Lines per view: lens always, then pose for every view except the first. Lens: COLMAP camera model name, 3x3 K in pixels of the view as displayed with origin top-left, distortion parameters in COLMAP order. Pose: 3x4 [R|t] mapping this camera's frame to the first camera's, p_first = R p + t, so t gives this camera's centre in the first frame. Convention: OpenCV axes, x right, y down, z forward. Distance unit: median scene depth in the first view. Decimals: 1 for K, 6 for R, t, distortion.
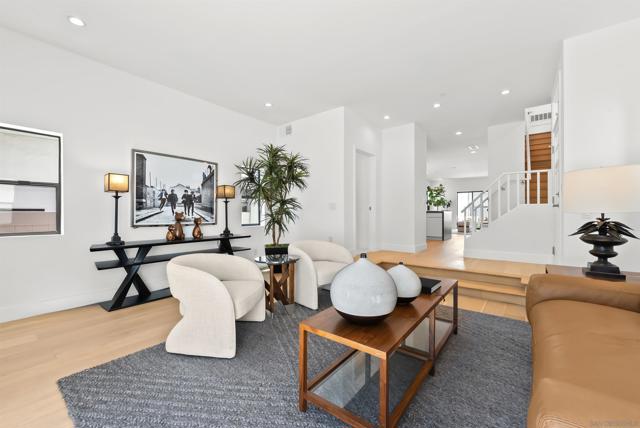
lens RADIAL K [[263.9, 0, 319.9], [0, 263.9, 213.4], [0, 0, 1]] dist [0.001145, 0.000058]
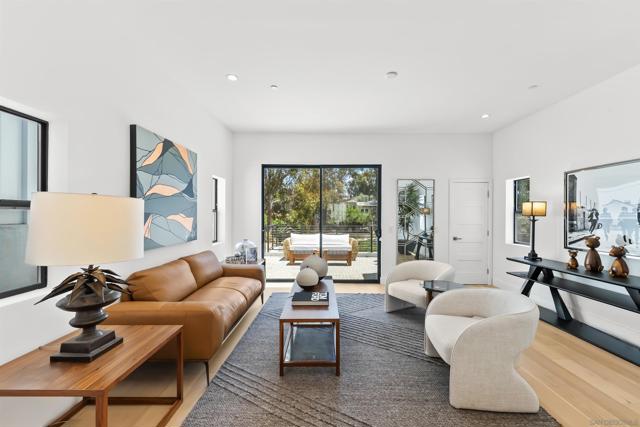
lens RADIAL K [[263.9, 0, 321.7], [0, 263.9, 215.3], [0, 0, 1]] dist [0.001145, 0.000058]
pose [[-0.806742, 0.001502, -0.590901, 0.631268], [0.001363, 0.999999, 0.000680, -0.075499], [0.590902, -0.000257, -0.806743, 1.220762]]
